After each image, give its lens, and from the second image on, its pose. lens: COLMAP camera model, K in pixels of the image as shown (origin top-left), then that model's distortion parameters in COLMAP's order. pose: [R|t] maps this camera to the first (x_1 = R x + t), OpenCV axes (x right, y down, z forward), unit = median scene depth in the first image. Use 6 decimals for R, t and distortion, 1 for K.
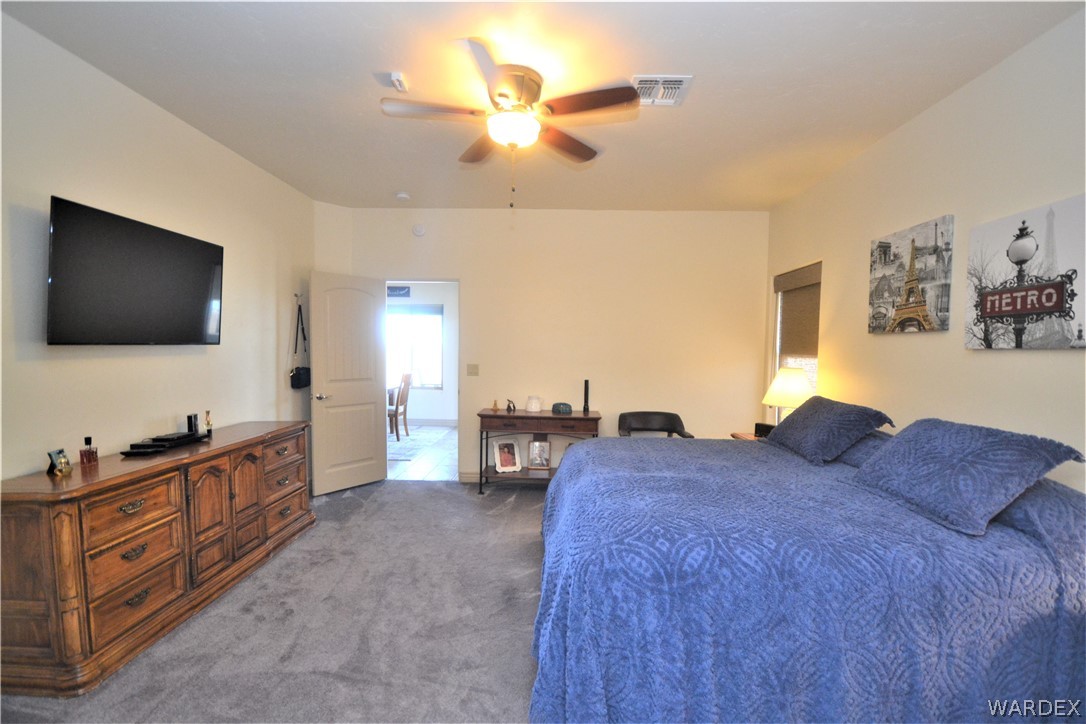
lens RADIAL K [[483.5, 0, 546.4], [0, 483.5, 367.7], [0, 0, 1]] dist [-0.000671, -0.000598]
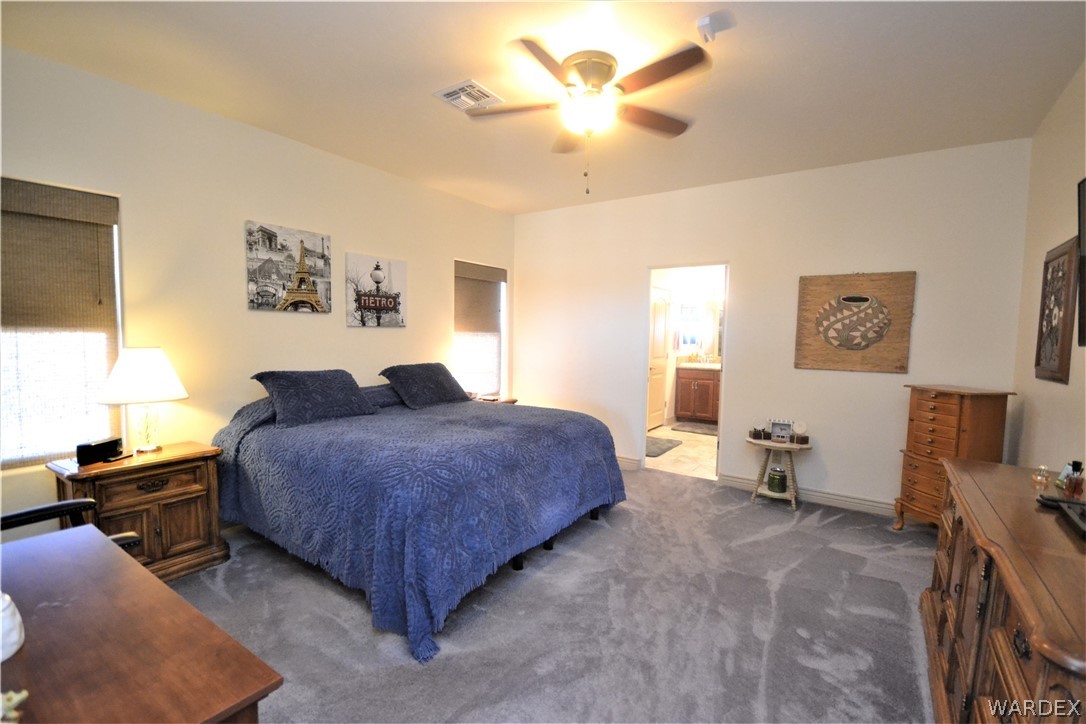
lens RADIAL K [[483.5, 0, 546.4], [0, 483.5, 367.7], [0, 0, 1]] dist [-0.000671, -0.000598]
pose [[-0.838527, -0.061486, 0.541380, -0.568721], [-0.003163, 0.994145, 0.108010, -0.072554], [-0.544851, 0.088857, -0.833812, 1.909652]]
